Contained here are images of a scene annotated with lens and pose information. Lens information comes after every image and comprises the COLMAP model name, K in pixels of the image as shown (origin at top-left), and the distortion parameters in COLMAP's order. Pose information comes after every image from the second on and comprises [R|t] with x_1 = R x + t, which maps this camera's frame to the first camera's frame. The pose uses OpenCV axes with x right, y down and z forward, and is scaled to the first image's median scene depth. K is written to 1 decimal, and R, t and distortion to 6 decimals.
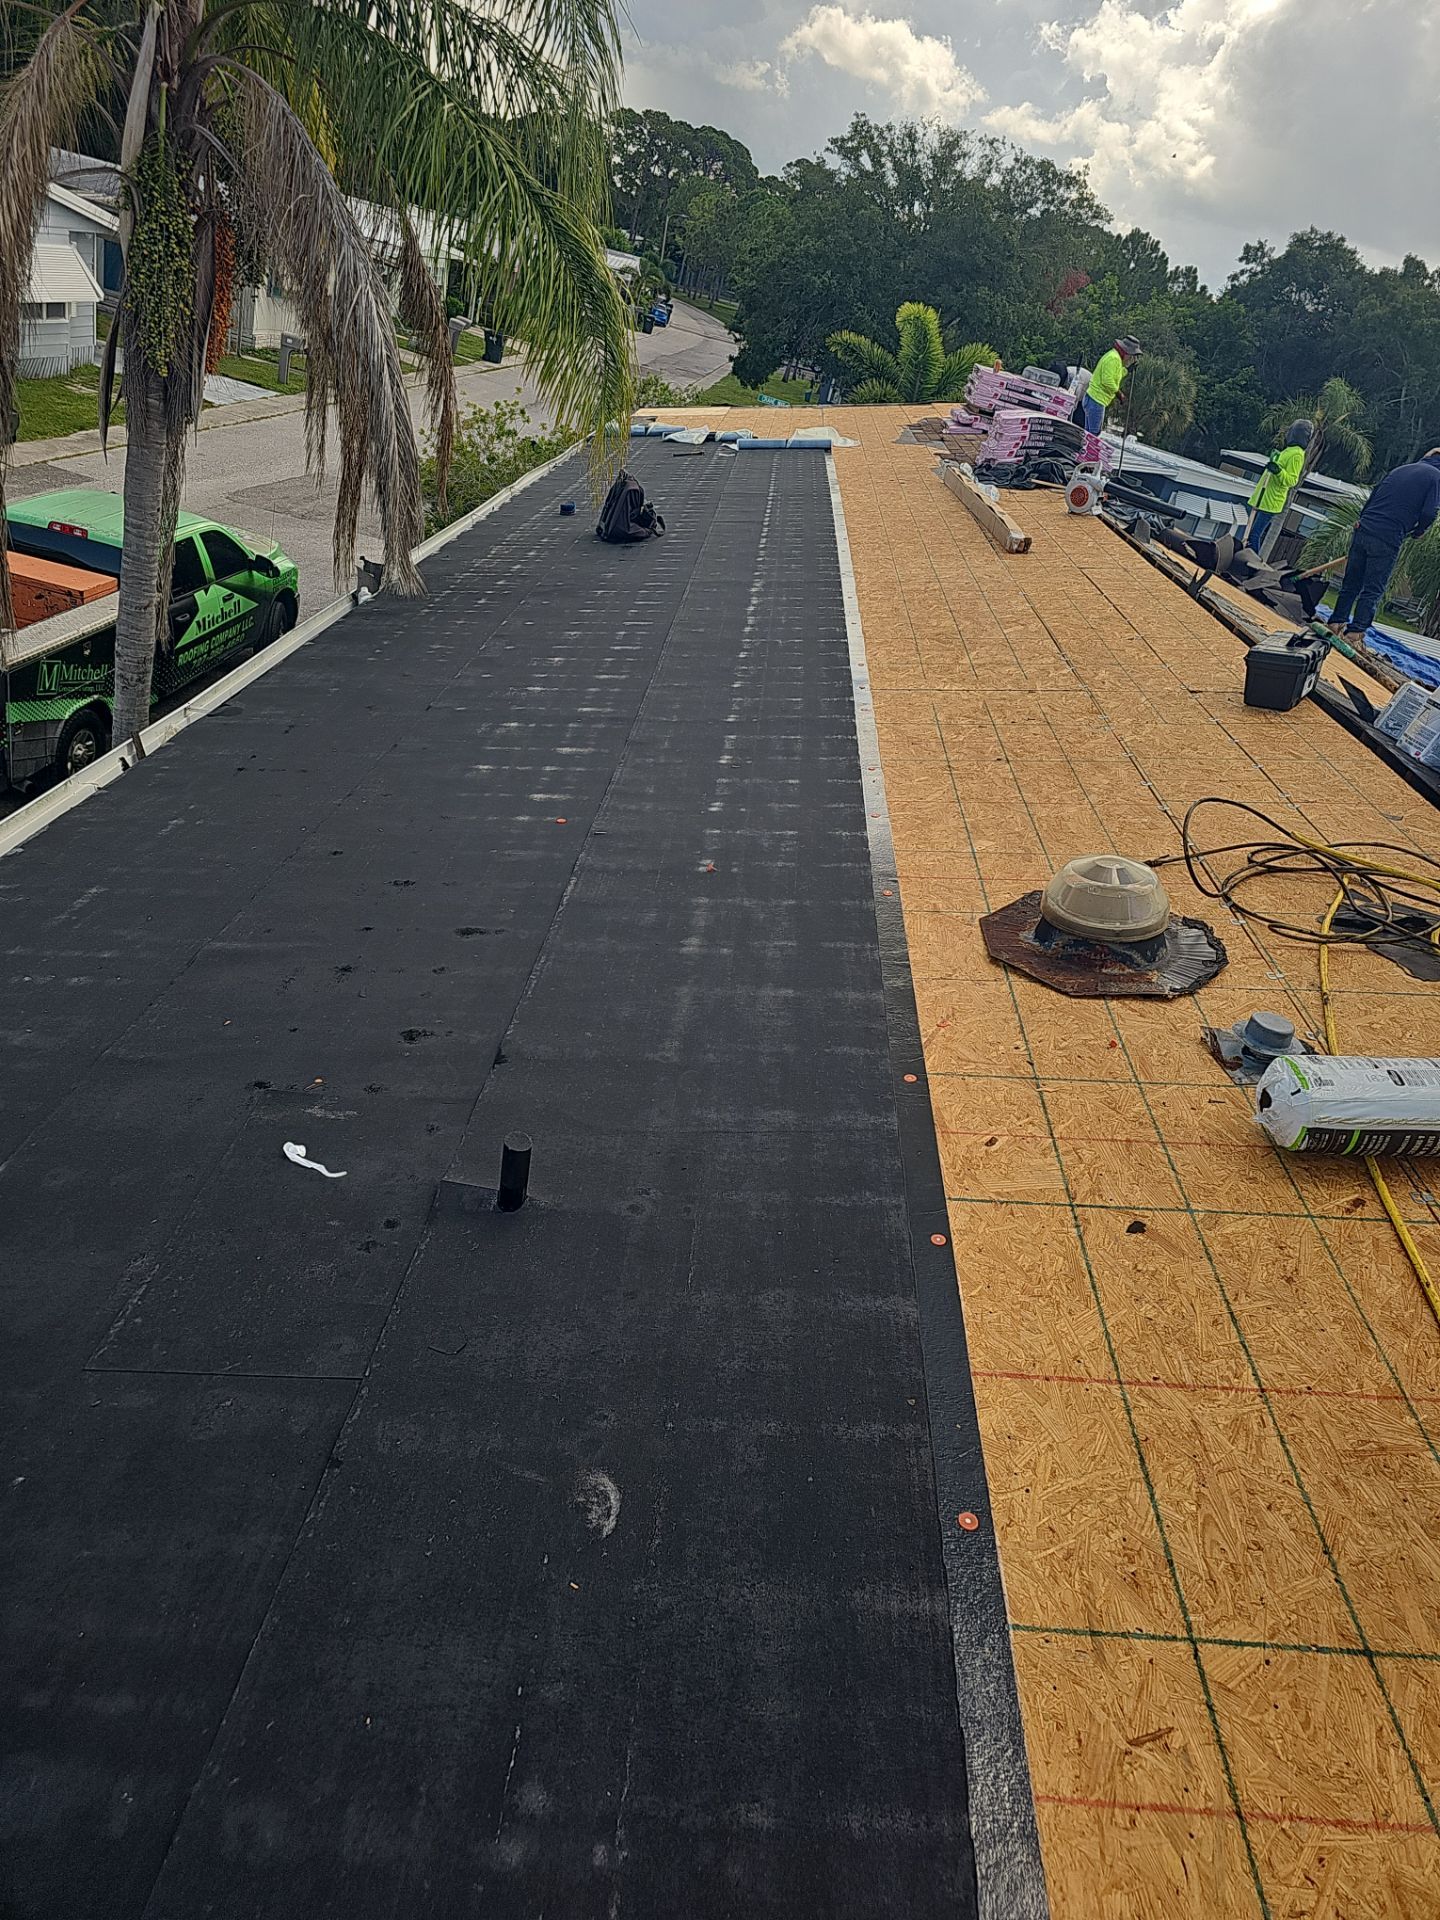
lens RADIAL K [[1306.8, 0, 760.0], [0, 1306.8, 962.1], [0, 0, 1]] dist [0.041629, -0.002188]
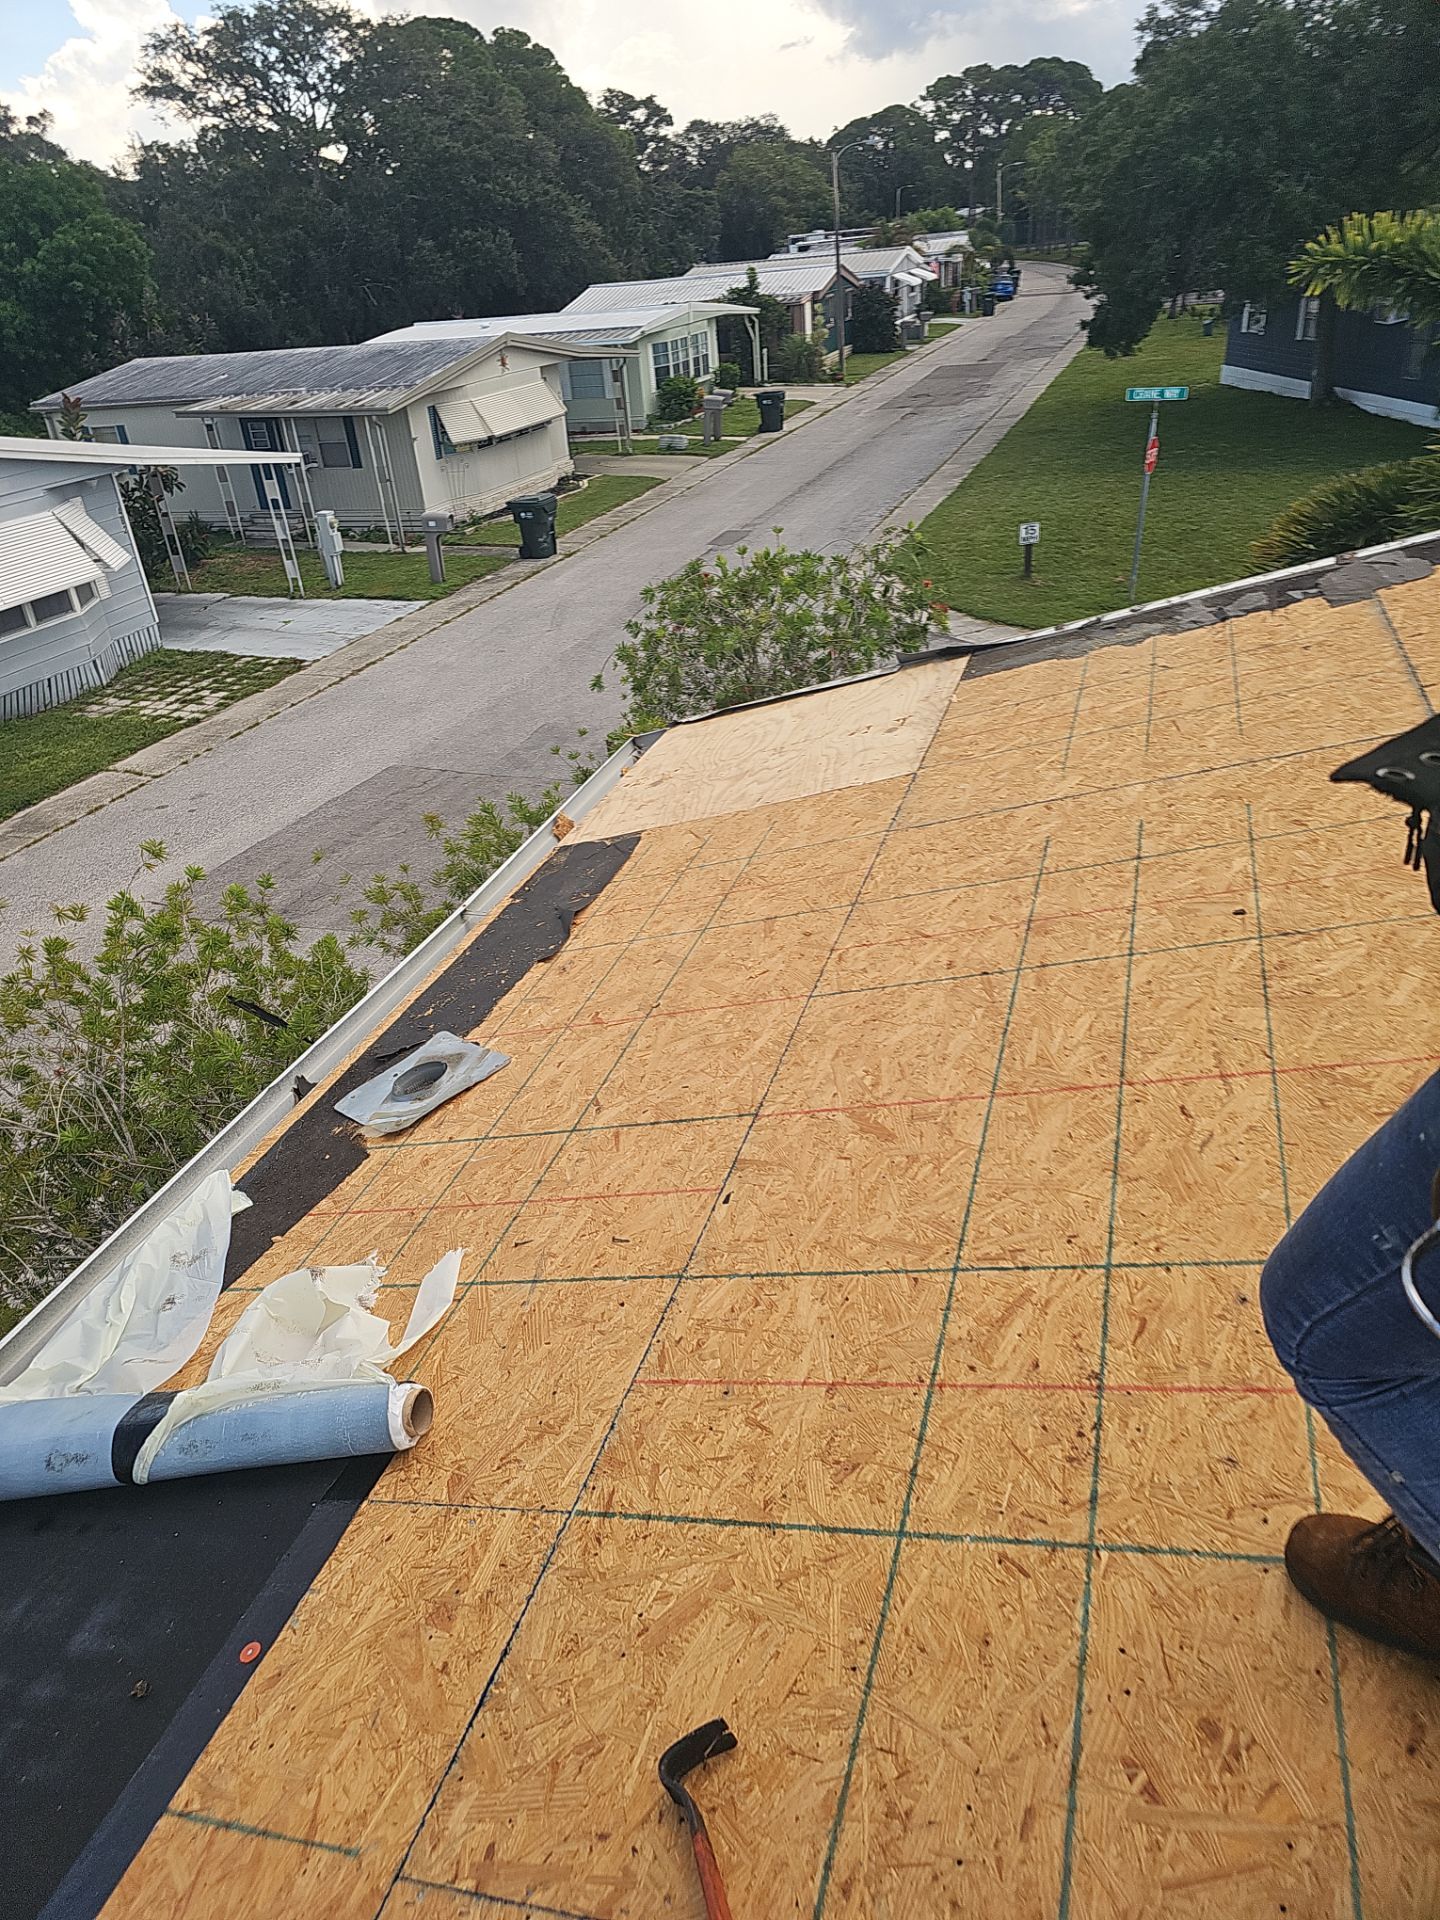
lens RADIAL K [[1306.8, 0, 760.0], [0, 1306.8, 962.1], [0, 0, 1]] dist [0.041629, -0.002188]
pose [[0.926523, -0.154904, -0.342871, 0.004478], [0.156161, 0.987437, -0.024123, -0.094836], [0.342300, -0.031193, 0.939073, 0.193032]]
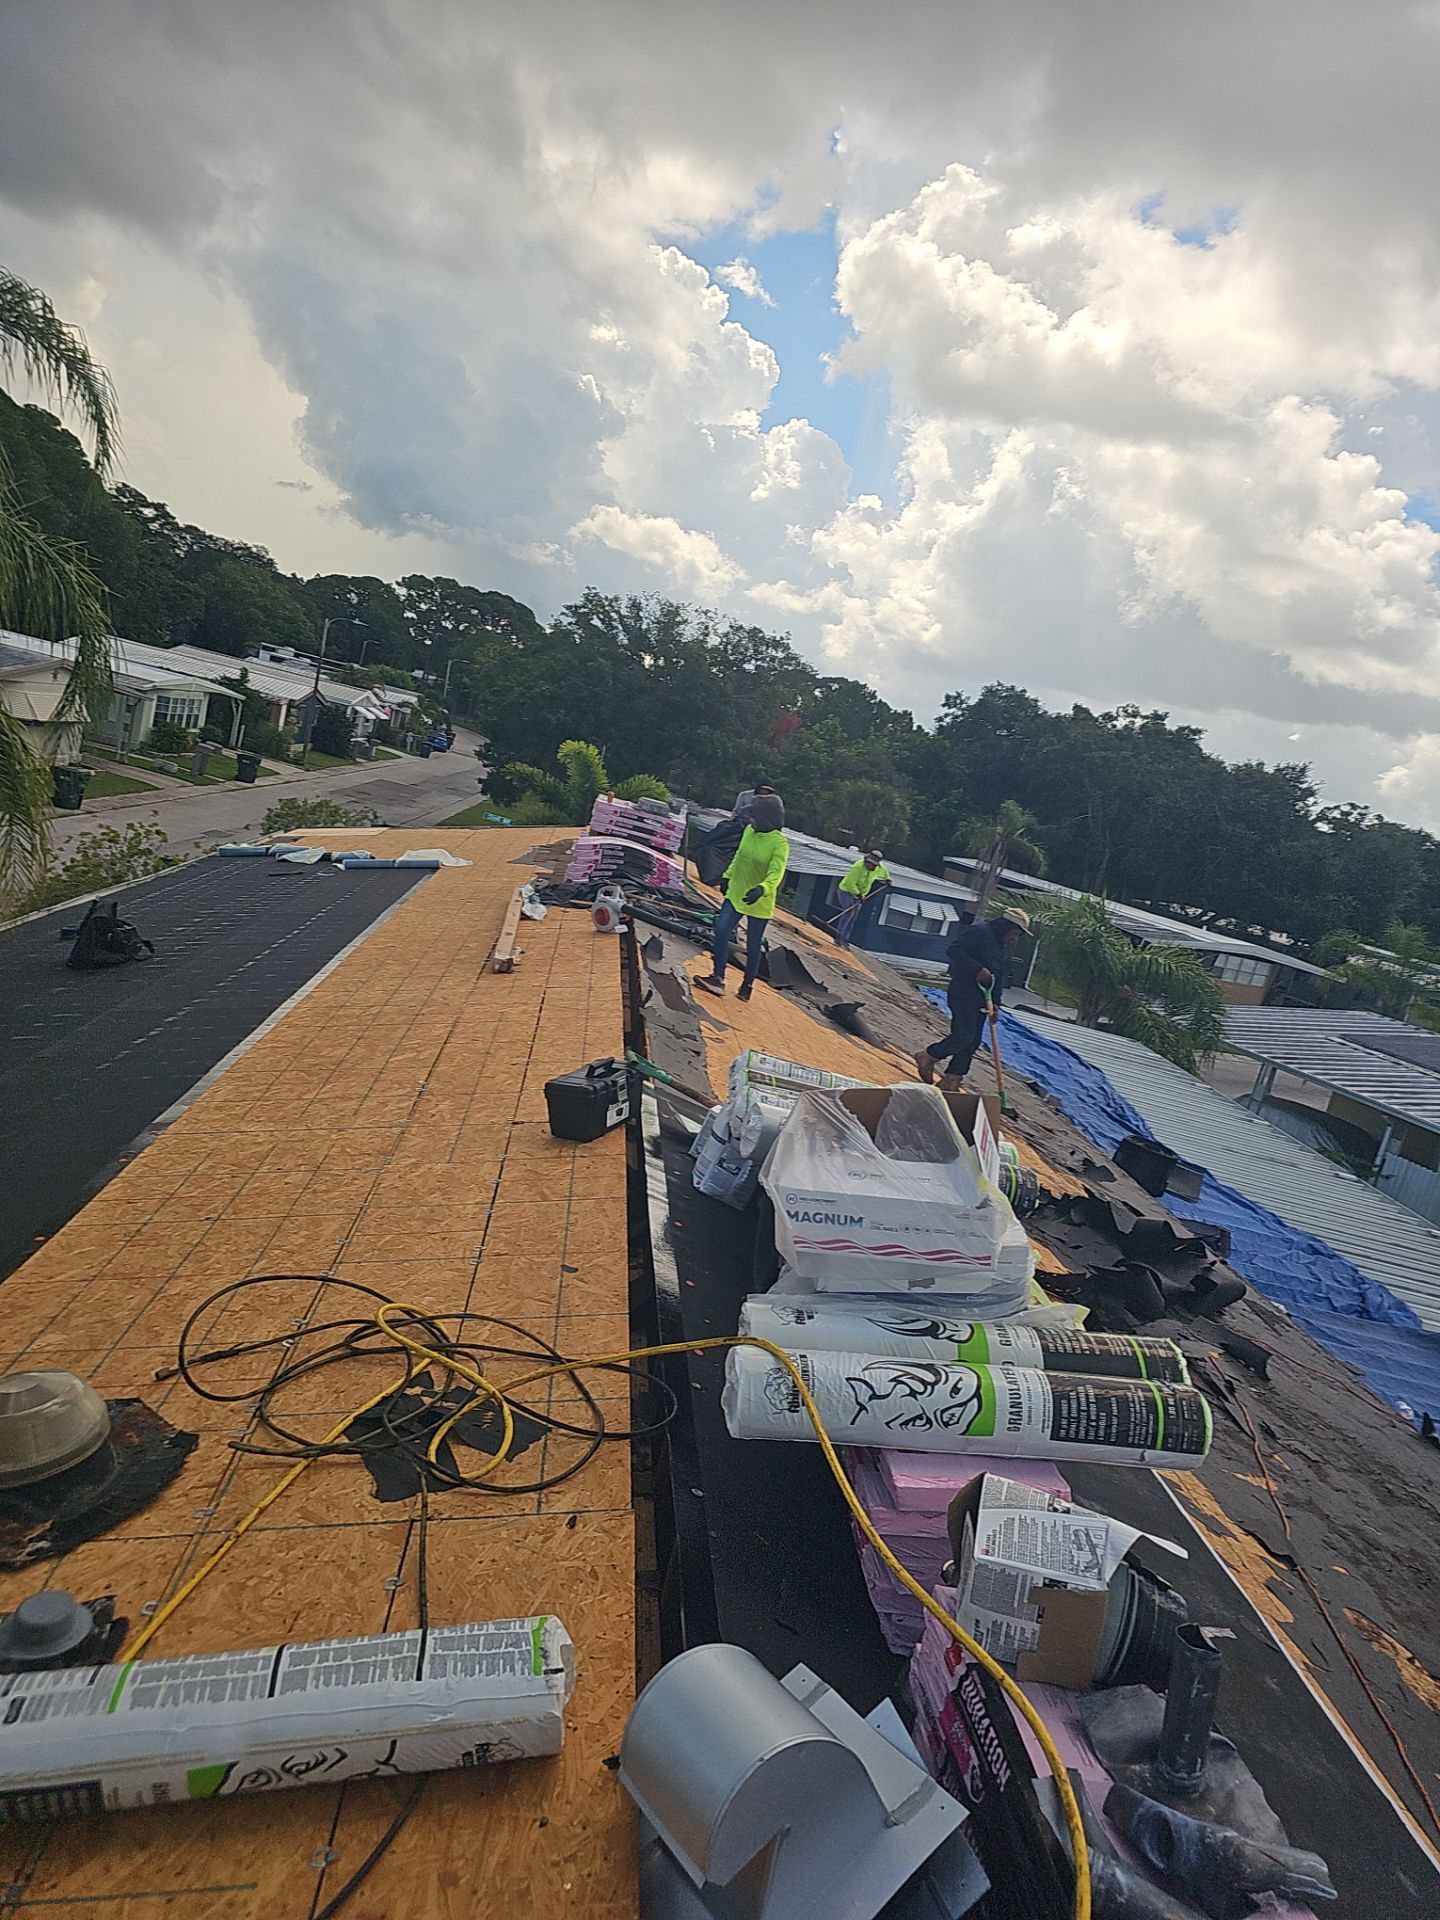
lens RADIAL K [[1285.5, 0, 746.1], [0, 1285.5, 962.5], [0, 0, 1]] dist [0.234632, -0.285446]
pose [[0.990081, -0.019606, 0.139120, 0.028254], [0.058354, 0.958149, -0.280259, -0.002910], [-0.127803, 0.285597, 0.949790, 0.001868]]
